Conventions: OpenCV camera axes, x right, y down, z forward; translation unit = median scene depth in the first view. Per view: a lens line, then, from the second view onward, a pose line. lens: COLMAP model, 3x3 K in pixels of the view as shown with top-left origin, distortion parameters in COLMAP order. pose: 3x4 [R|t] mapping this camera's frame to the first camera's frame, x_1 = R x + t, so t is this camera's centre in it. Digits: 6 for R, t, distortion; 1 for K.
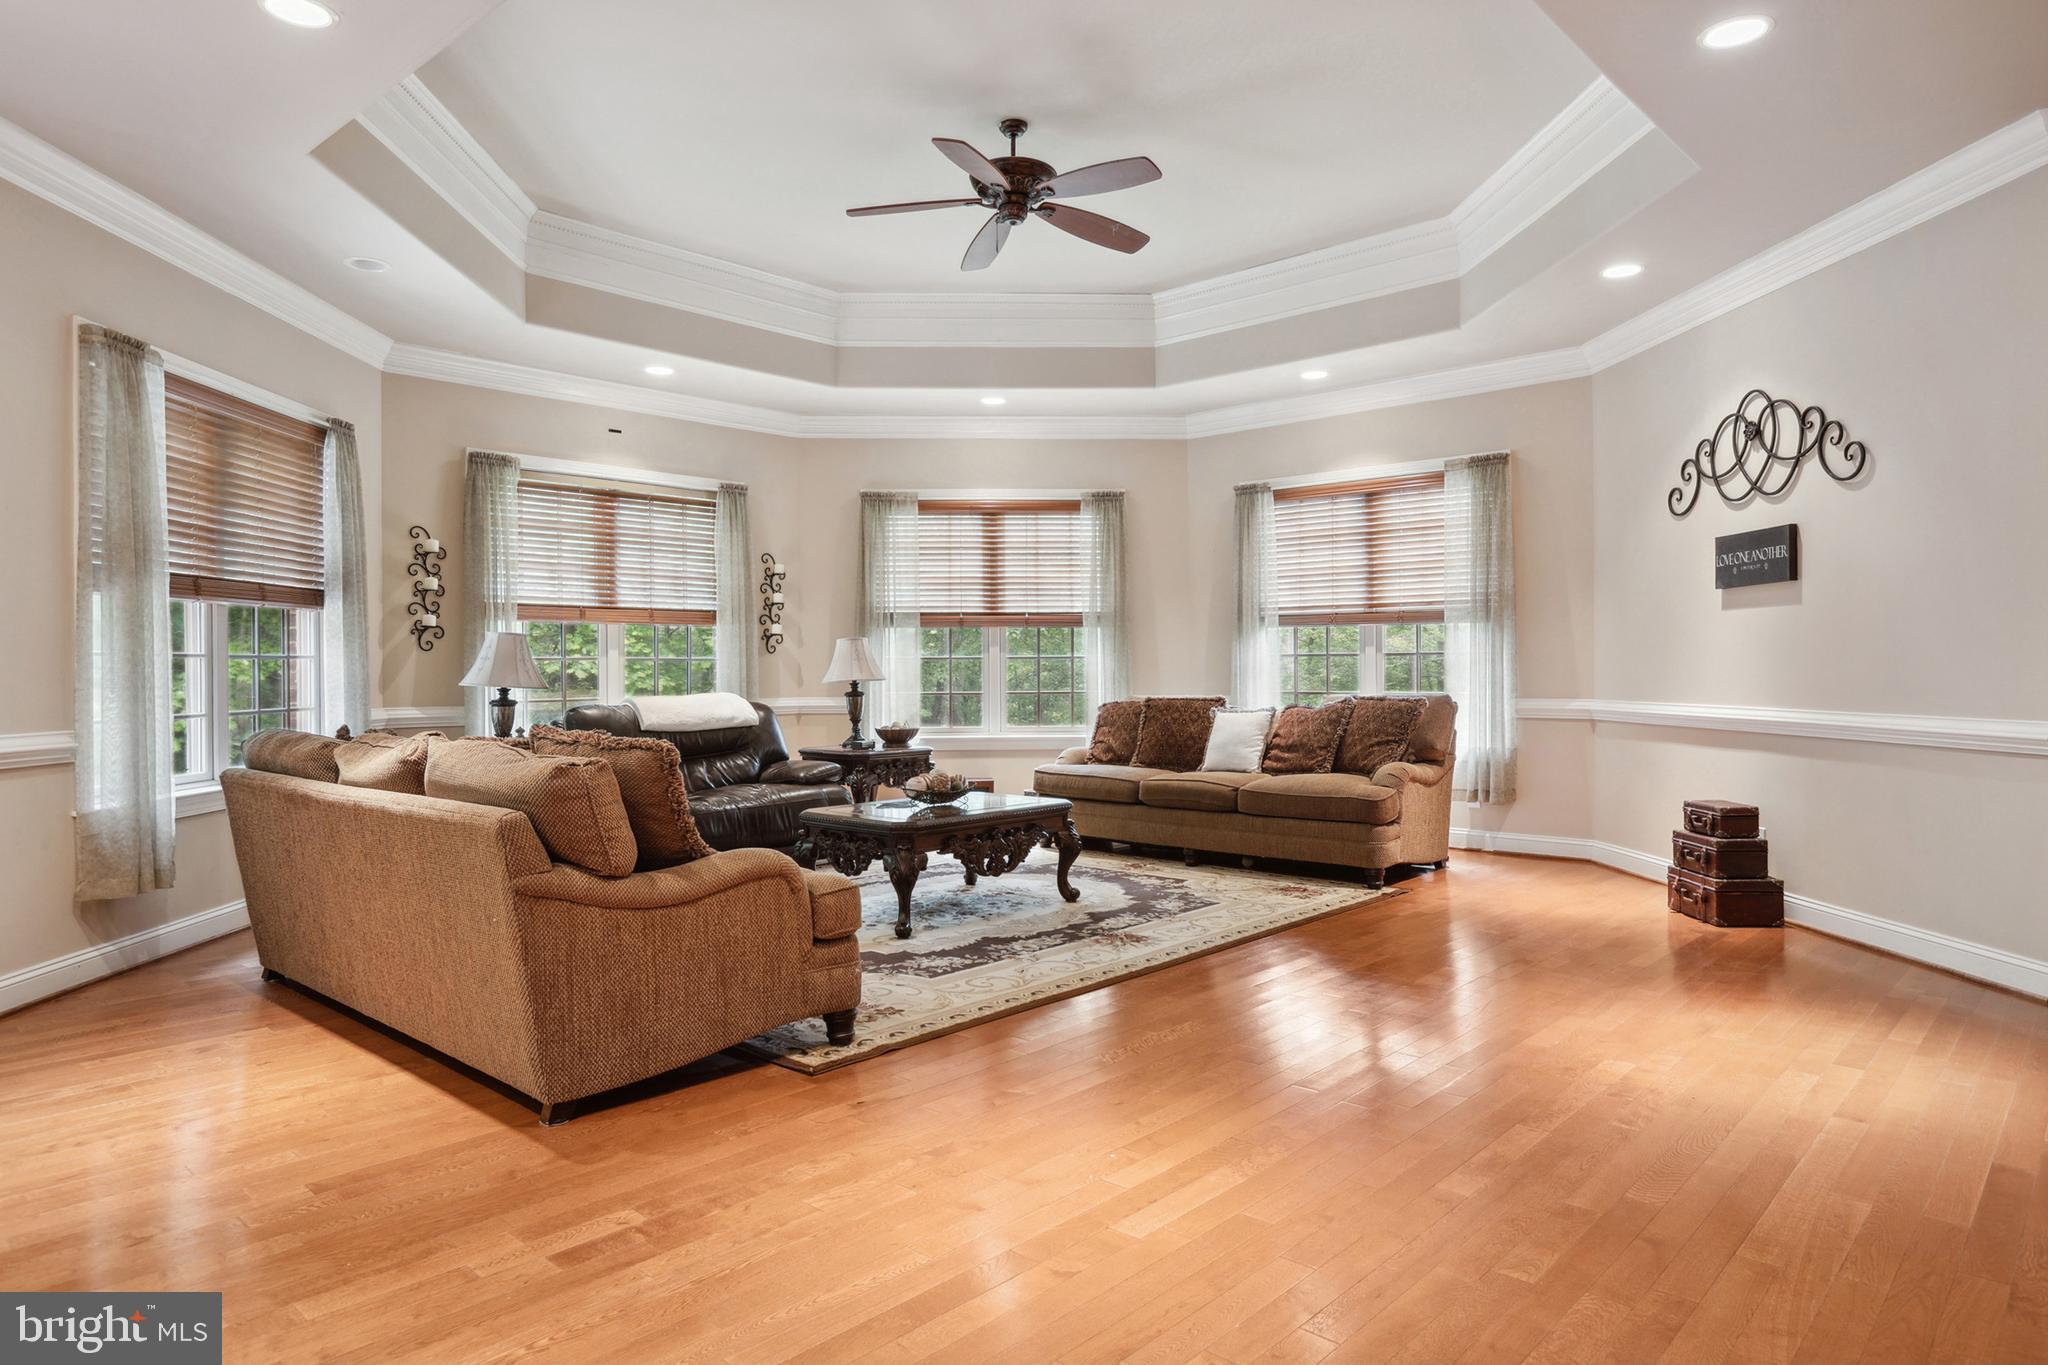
lens RADIAL K [[1267.7, 0, 1027.1], [0, 1267.7, 687.8], [0, 0, 1]] dist [-0.022547, 0.002955]
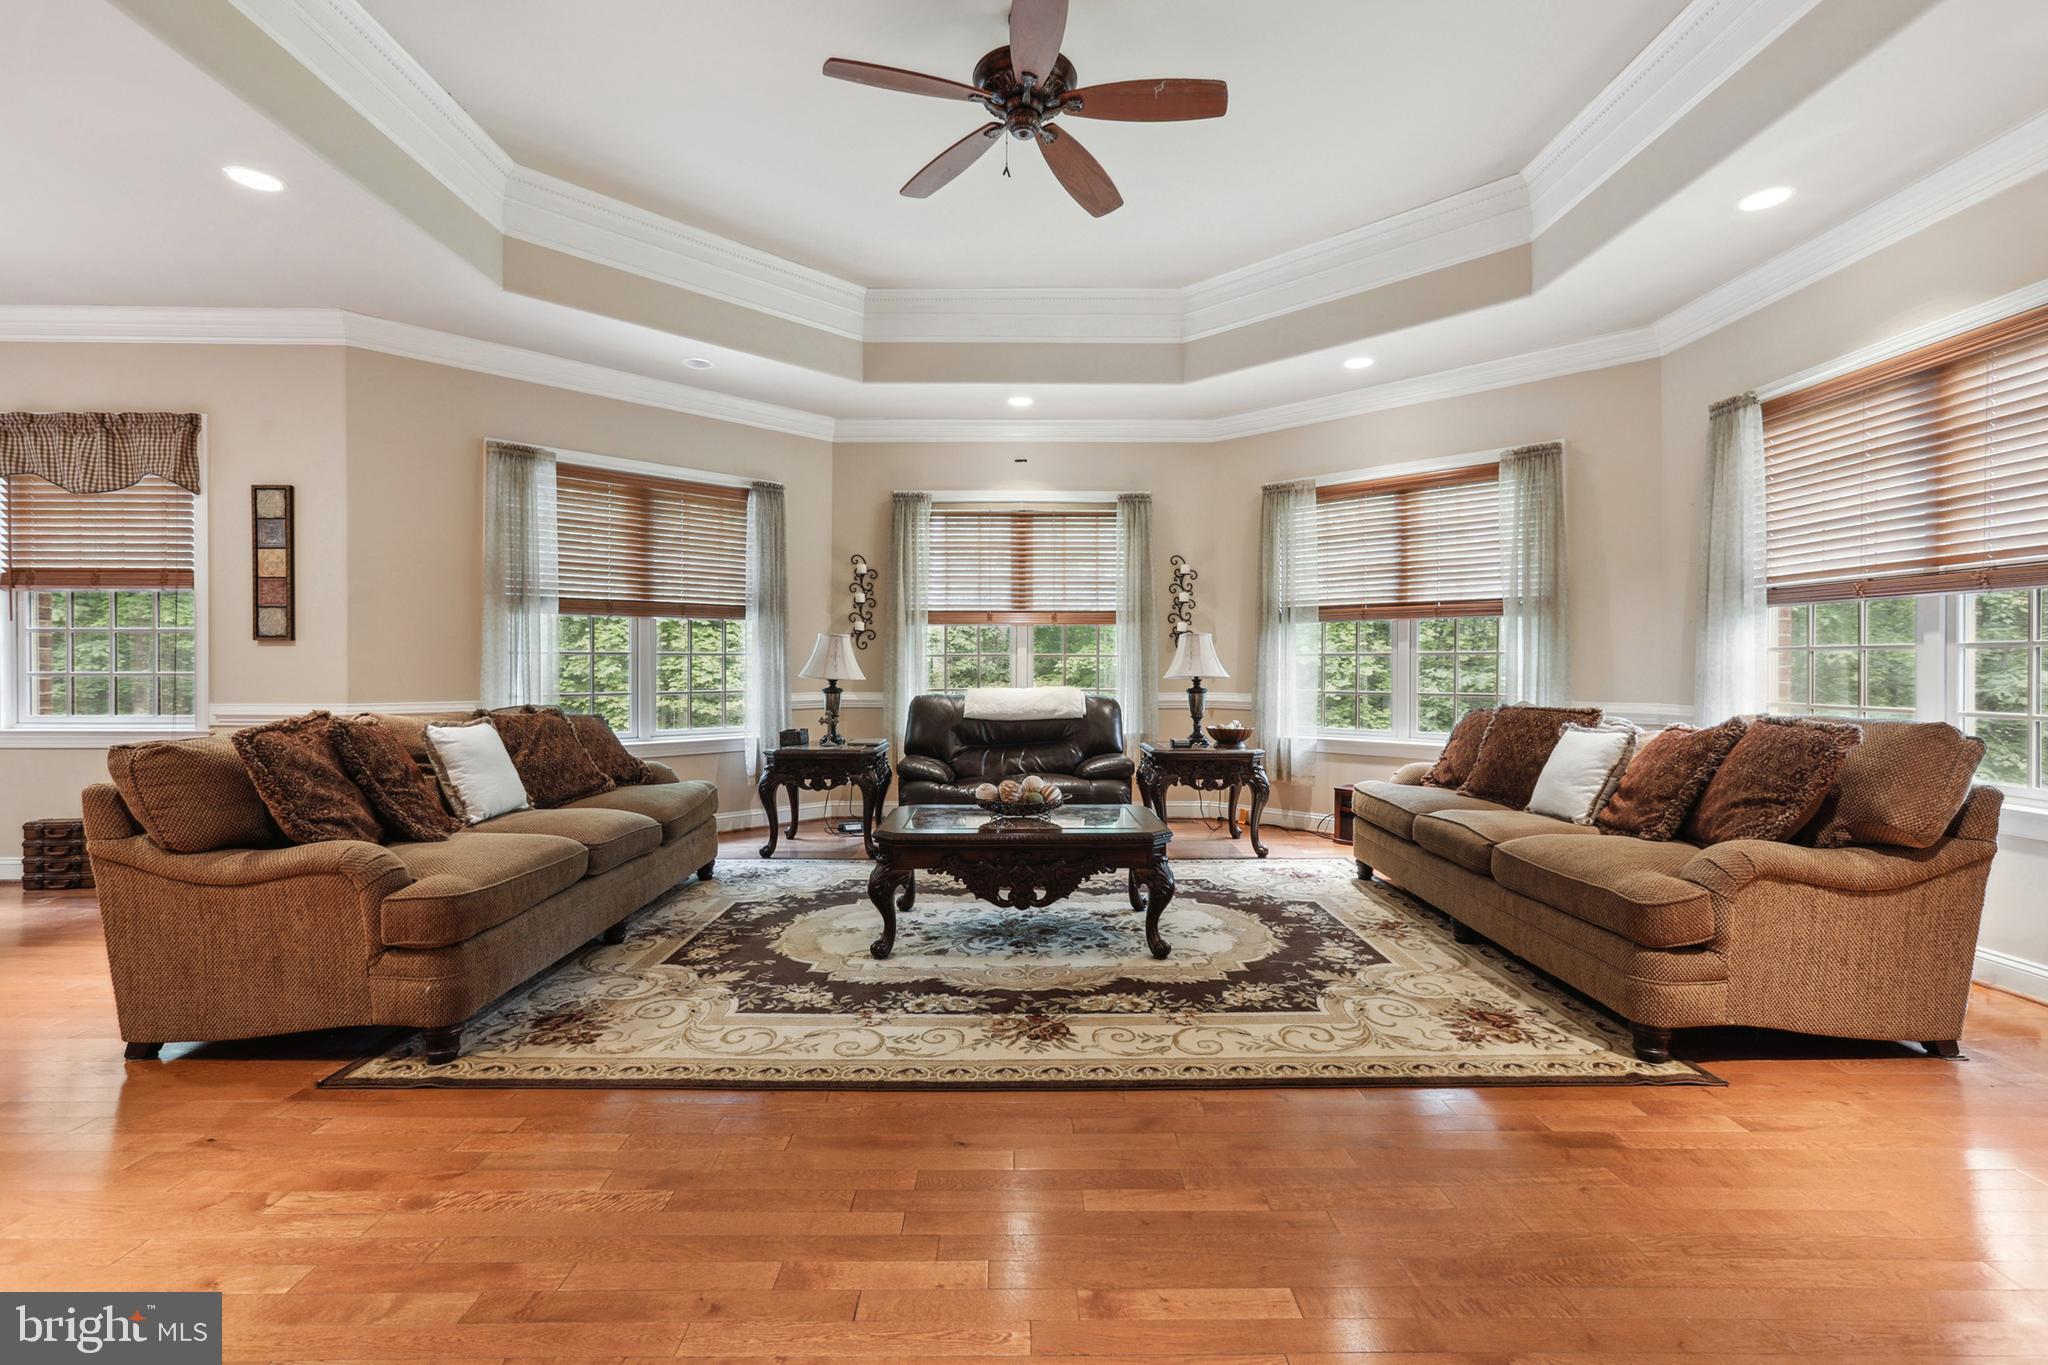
lens RADIAL K [[944.6, 0, 1021.3], [0, 944.6, 664.2], [0, 0, 1]] dist [-0.015166, 0.002579]
pose [[0.669543, 0.005840, -0.742750, 0.323279], [-0.015931, 0.999852, -0.006499, -0.008768], [0.742602, 0.016184, 0.669537, 0.413128]]
